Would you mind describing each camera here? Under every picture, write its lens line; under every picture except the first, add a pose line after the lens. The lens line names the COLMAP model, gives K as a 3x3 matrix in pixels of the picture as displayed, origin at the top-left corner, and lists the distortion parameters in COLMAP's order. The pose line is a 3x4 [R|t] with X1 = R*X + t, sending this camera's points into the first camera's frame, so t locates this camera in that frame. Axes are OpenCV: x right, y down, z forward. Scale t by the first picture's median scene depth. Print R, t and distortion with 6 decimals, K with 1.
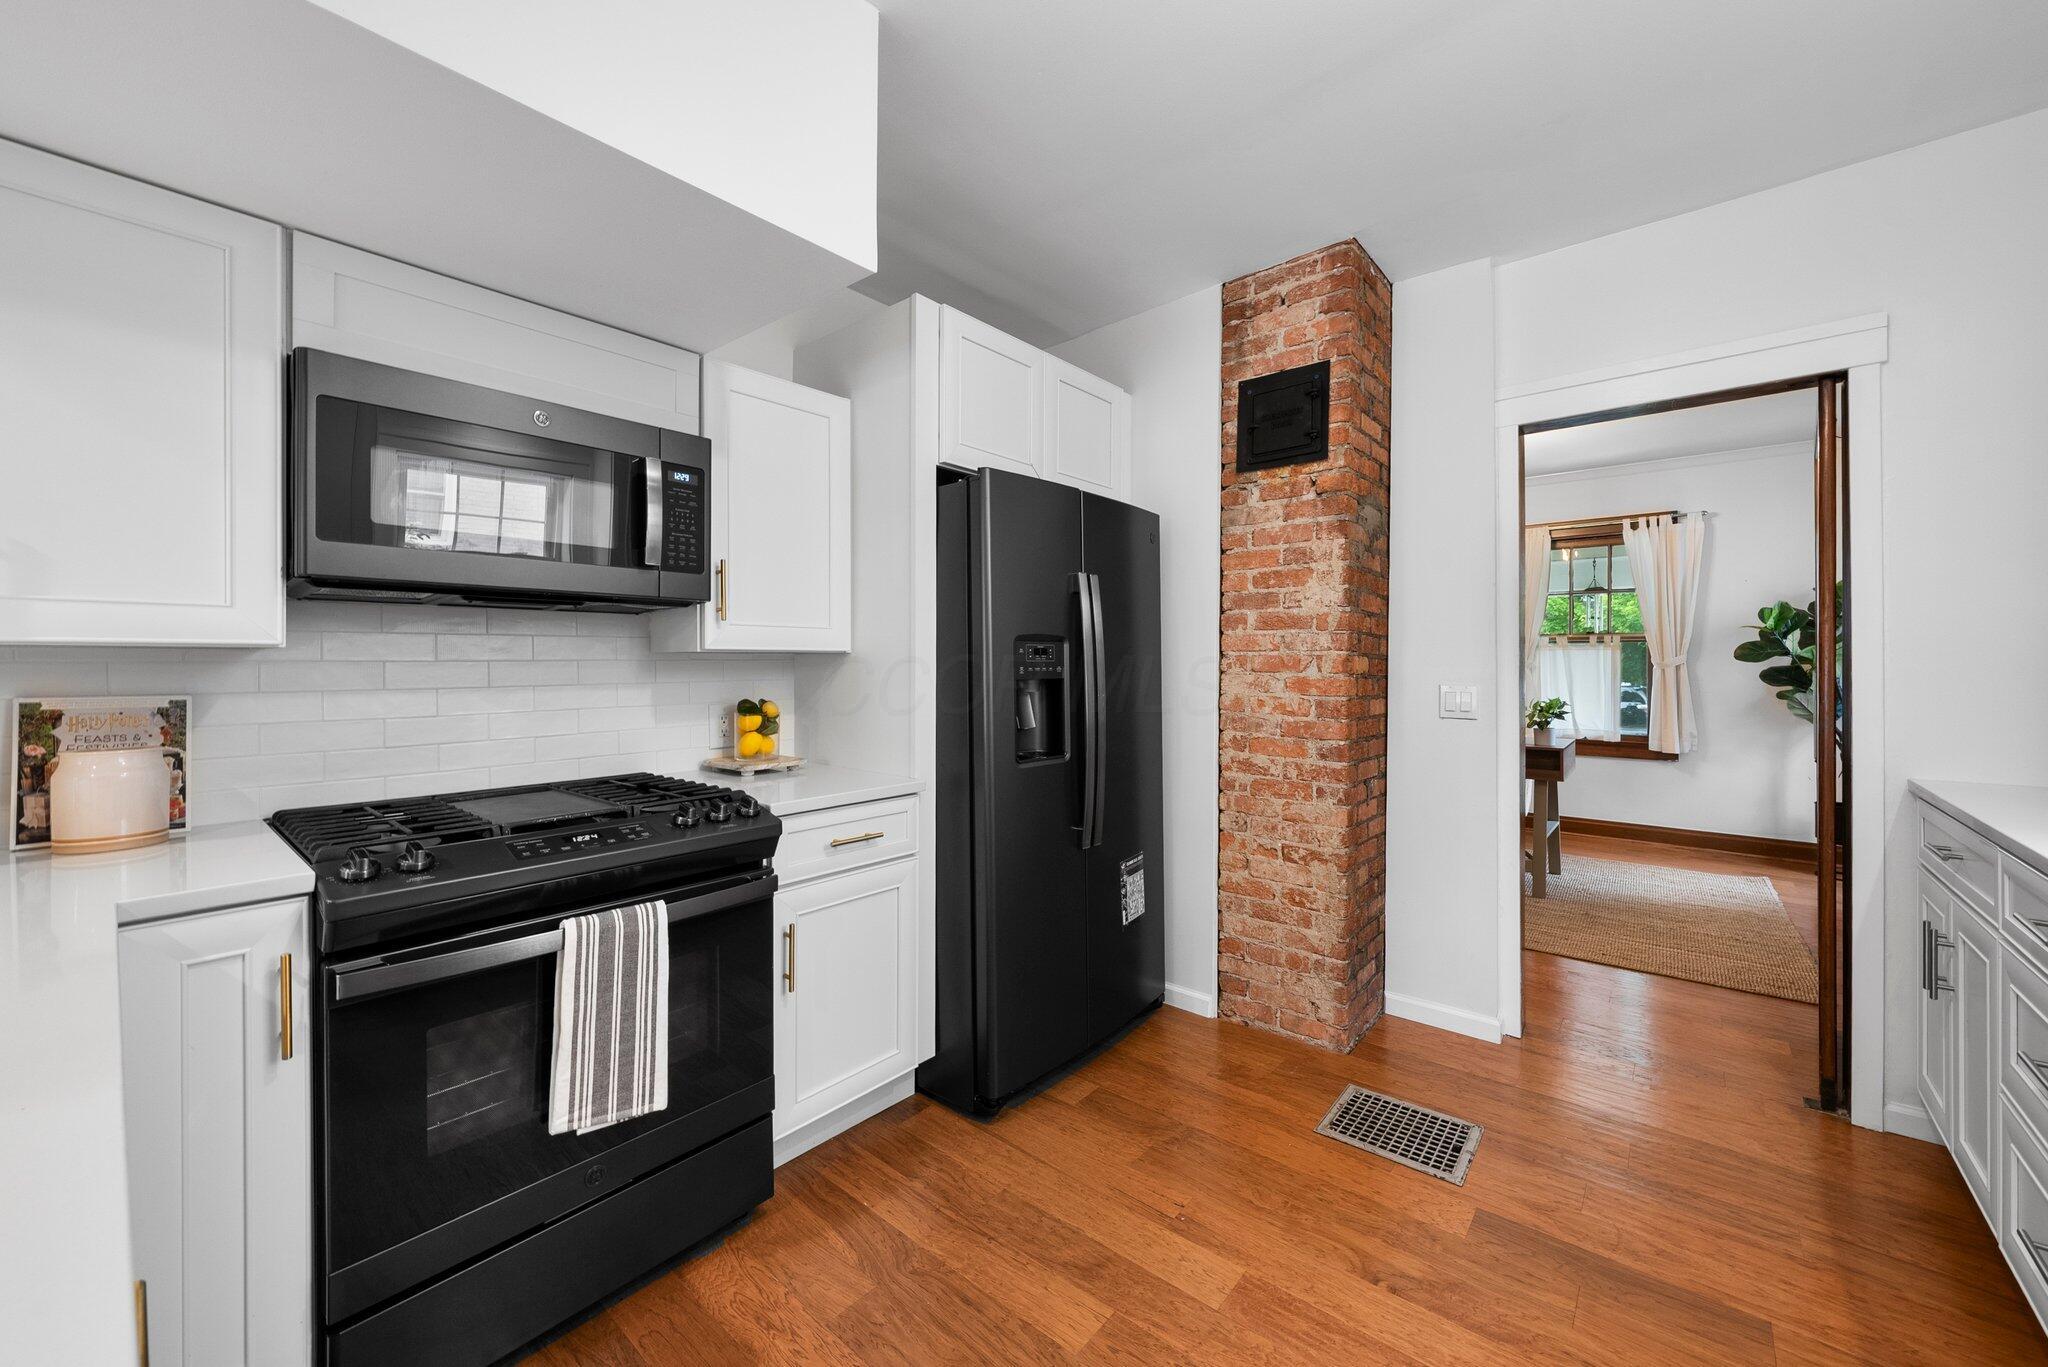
lens RADIAL K [[780.1, 0, 1032.3], [0, 780.1, 669.5], [0, 0, 1]] dist [-0.000533, -0.000073]
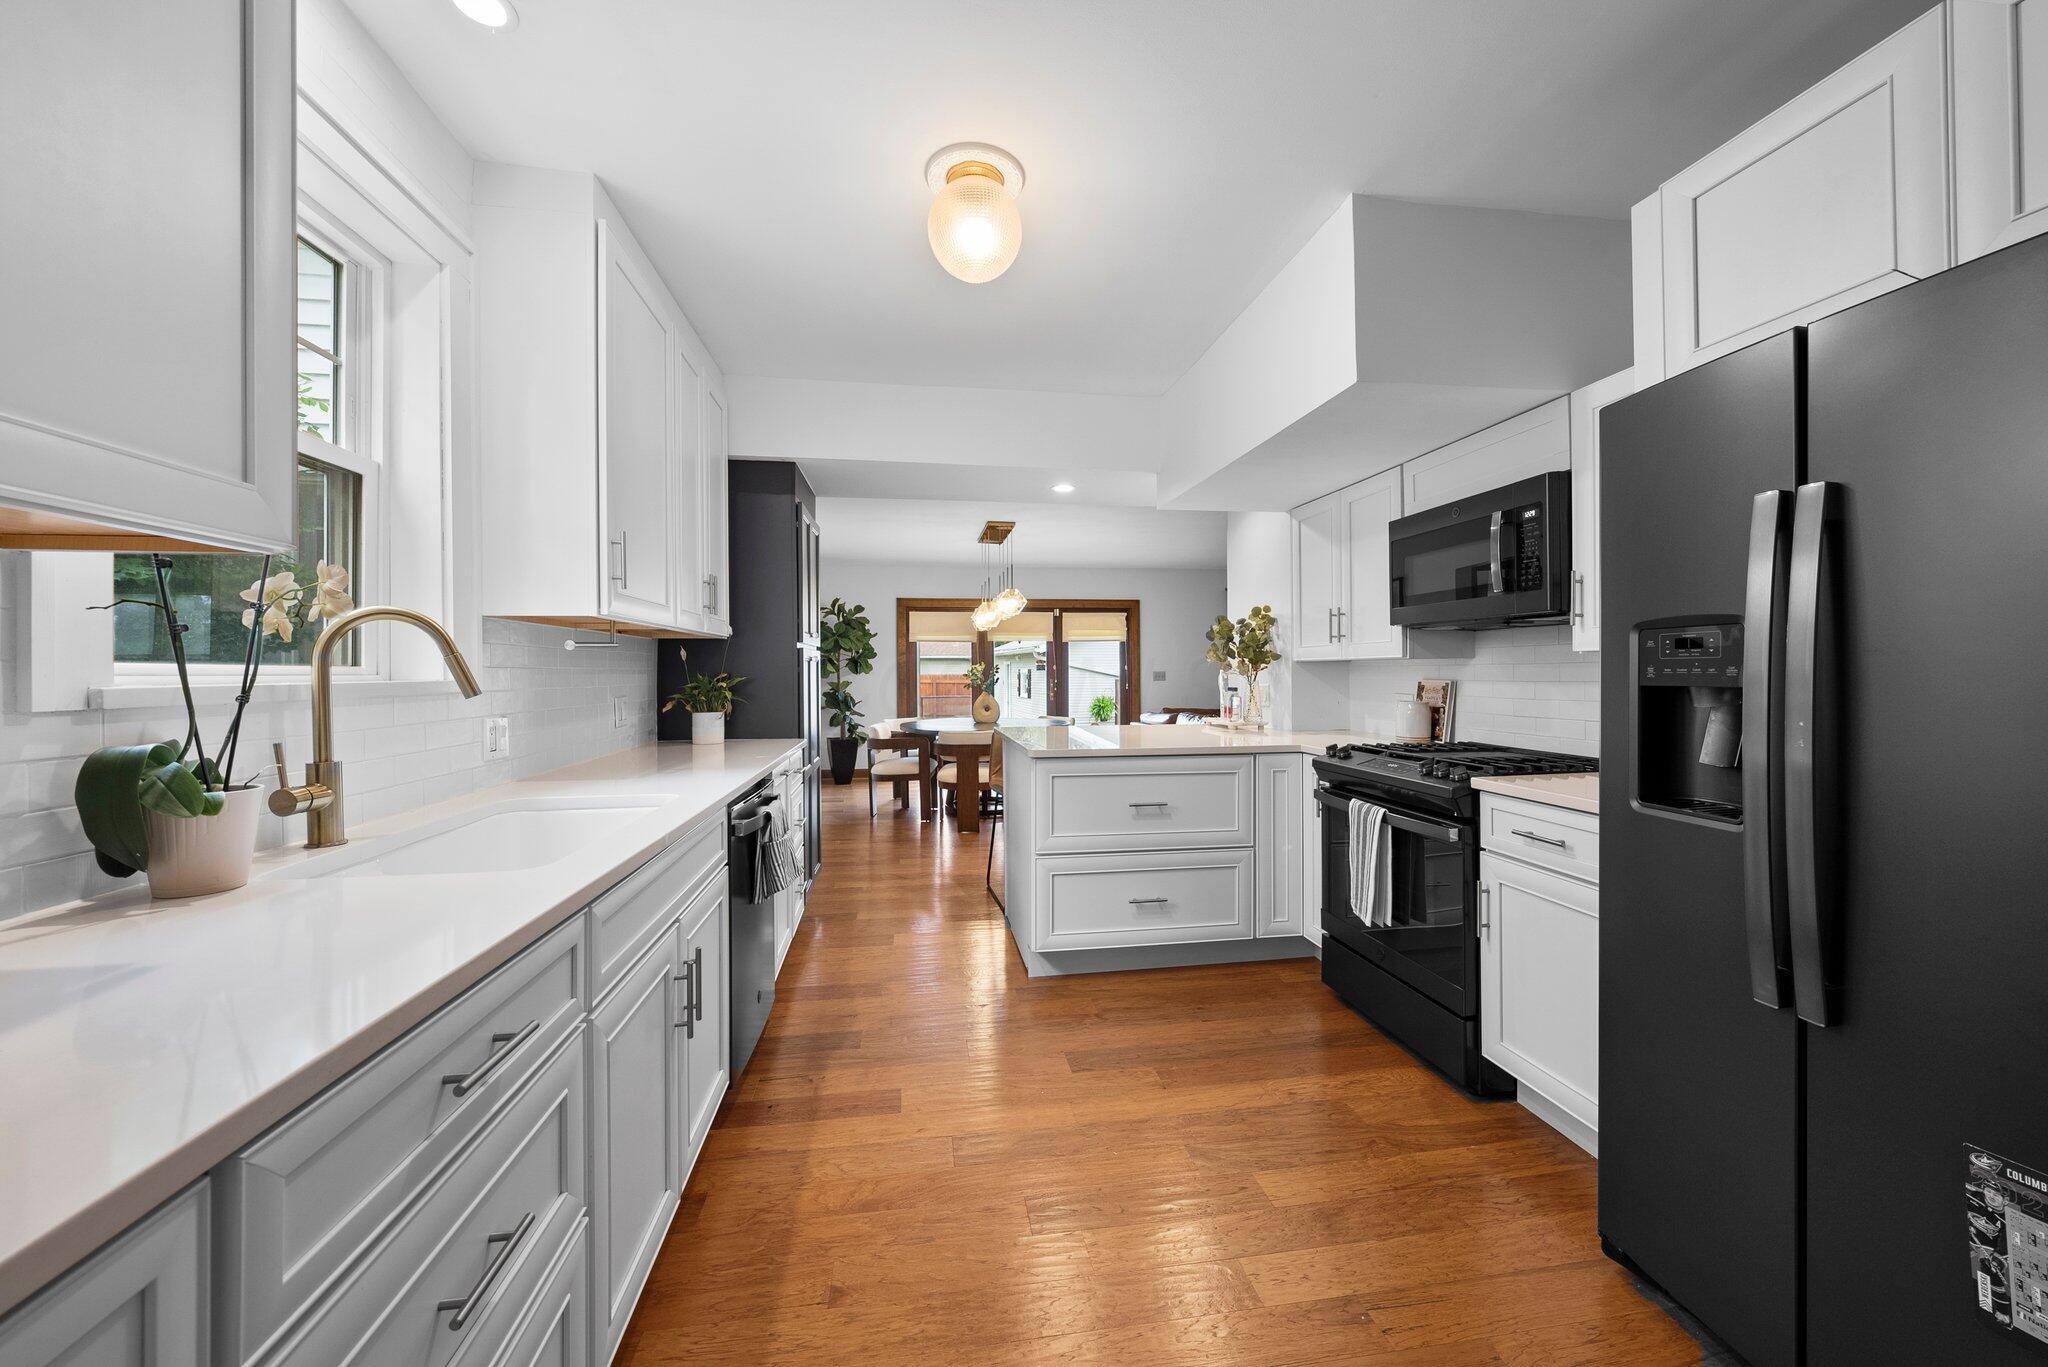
lens RADIAL K [[780.1, 0, 1031.5], [0, 780.1, 668.5], [0, 0, 1]] dist [-0.000533, -0.000073]
pose [[-0.657056, 0.006161, -0.753817, 0.852802], [0.004237, 0.999981, 0.004480, -0.007824], [0.753830, -0.000250, -0.657070, 1.028787]]
